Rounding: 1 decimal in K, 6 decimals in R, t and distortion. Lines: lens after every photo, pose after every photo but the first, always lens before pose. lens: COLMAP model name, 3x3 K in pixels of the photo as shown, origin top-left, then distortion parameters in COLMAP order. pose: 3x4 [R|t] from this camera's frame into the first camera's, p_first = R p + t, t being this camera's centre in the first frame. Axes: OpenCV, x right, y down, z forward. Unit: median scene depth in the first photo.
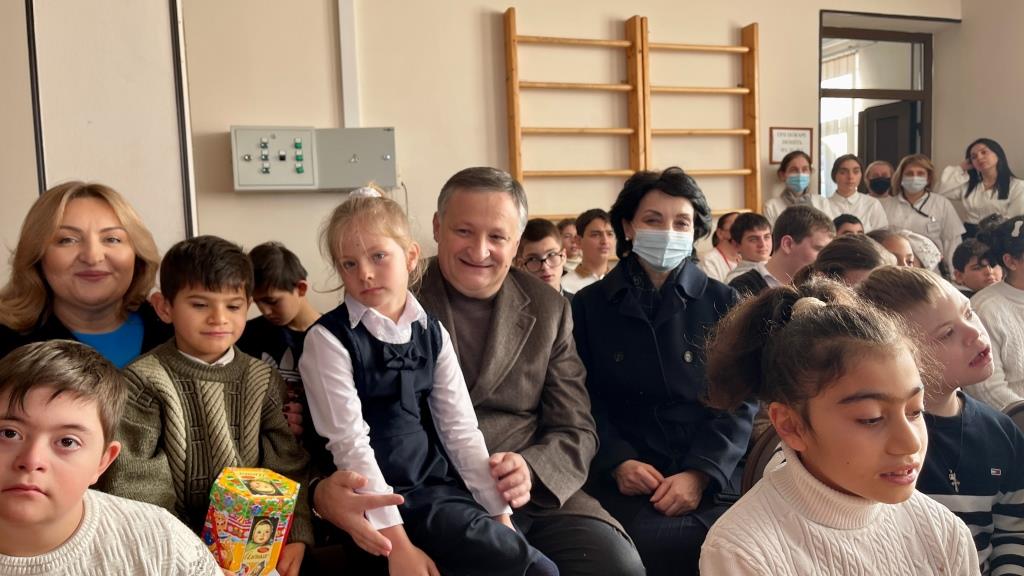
lens RADIAL K [[756.7, 0, 509.5], [0, 756.7, 289.1], [0, 0, 1]] dist [0.029709, -0.042551]
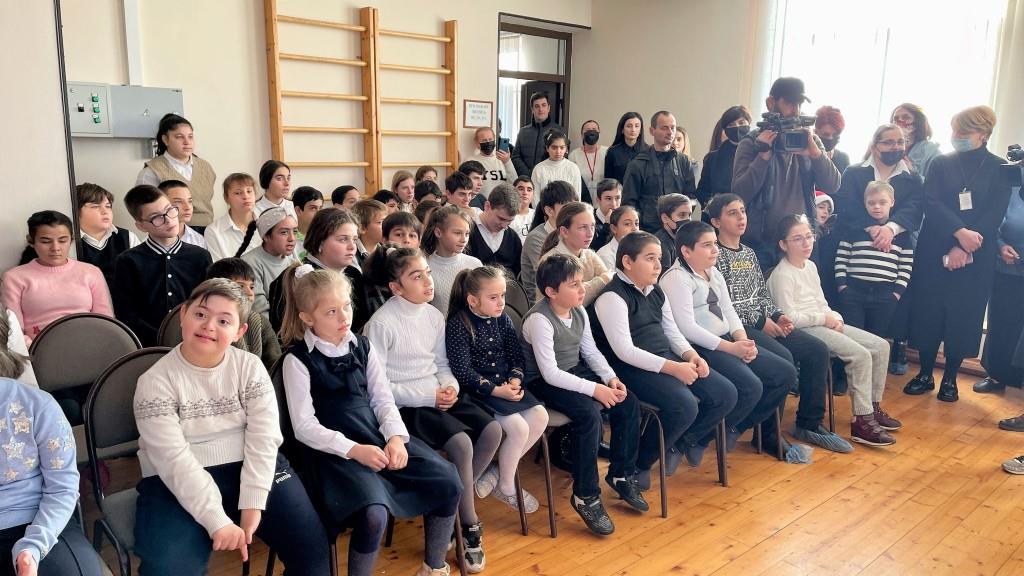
lens RADIAL K [[756.7, 0, 515.7], [0, 756.7, 290.5], [0, 0, 1]] dist [0.029709, -0.042551]
pose [[0.905390, -0.031122, 0.423440, -0.163426], [-0.017360, 0.993763, 0.110157, -0.030367], [-0.424227, -0.107086, 0.899202, -0.298895]]
